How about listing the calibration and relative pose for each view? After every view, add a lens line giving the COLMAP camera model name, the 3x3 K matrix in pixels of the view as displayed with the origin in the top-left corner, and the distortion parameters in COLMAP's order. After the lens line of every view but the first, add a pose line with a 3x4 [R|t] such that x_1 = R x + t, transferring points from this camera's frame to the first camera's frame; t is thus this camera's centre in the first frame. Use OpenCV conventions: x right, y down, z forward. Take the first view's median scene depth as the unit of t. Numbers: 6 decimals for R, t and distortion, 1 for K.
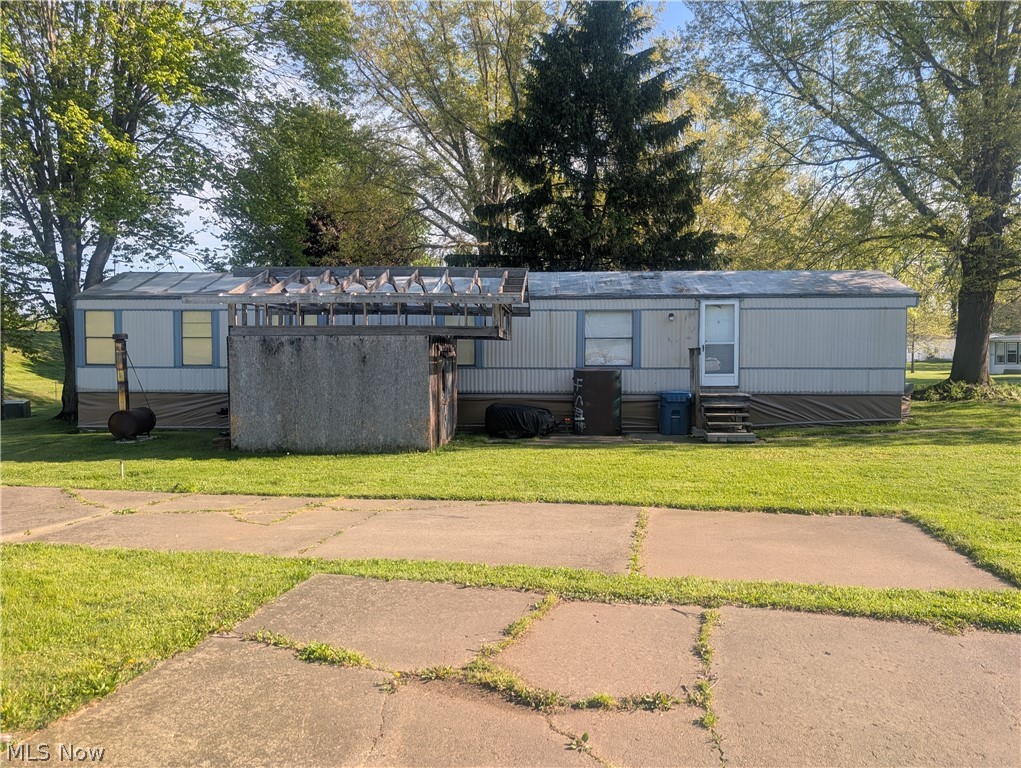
lens RADIAL K [[728.1, 0, 510.5], [0, 728.1, 384.0], [0, 0, 1]] dist [0.032726, -0.001476]
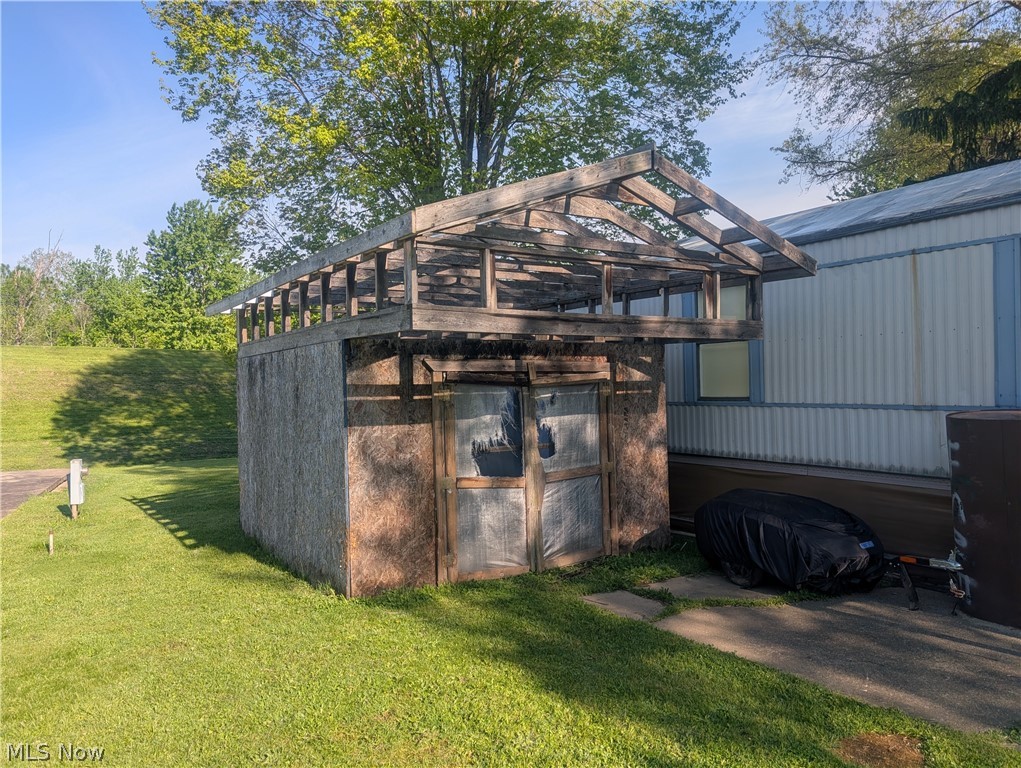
lens RADIAL K [[728.1, 0, 510.5], [0, 728.1, 384.0], [0, 0, 1]] dist [0.032726, -0.001476]
pose [[0.626447, -0.013626, -0.779345, 0.220954], [-0.010876, 0.999597, -0.026219, -0.021649], [0.779388, 0.024901, 0.626047, 0.608039]]
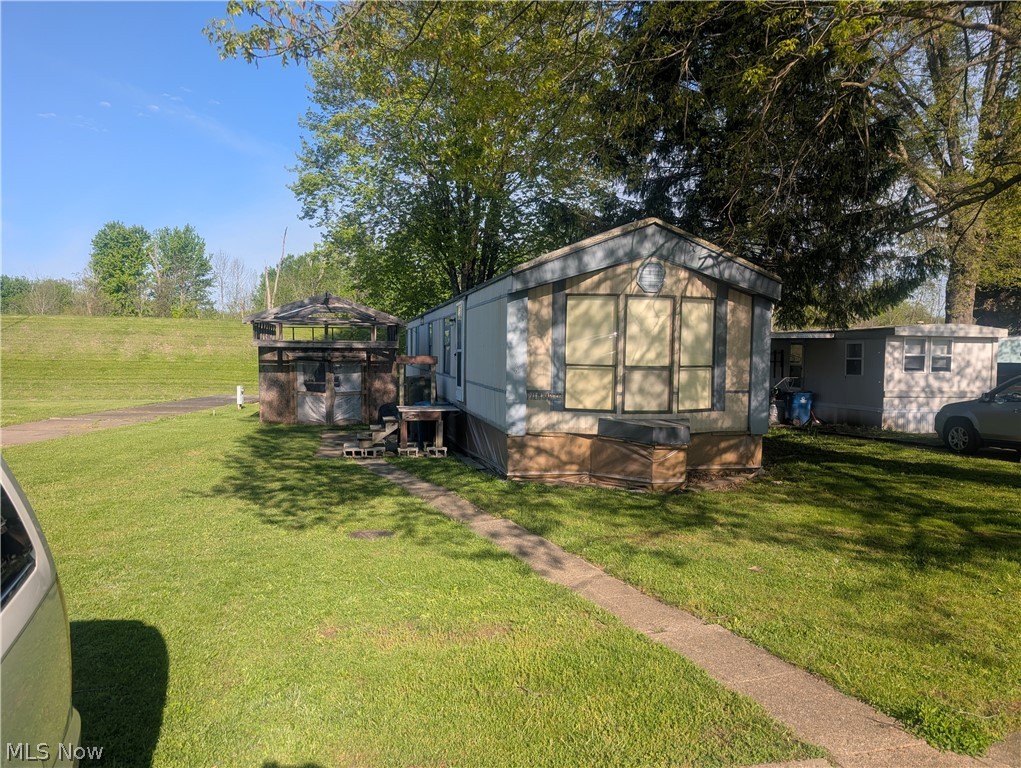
lens RADIAL K [[724.2, 0, 505.0], [0, 724.2, 346.3], [0, 0, 1]] dist [0.087580, -0.001694]
pose [[0.289929, -0.004545, -0.957037, 1.106222], [-0.045389, 0.998798, -0.018494, -0.046960], [0.955971, 0.048801, 0.289374, 0.796823]]
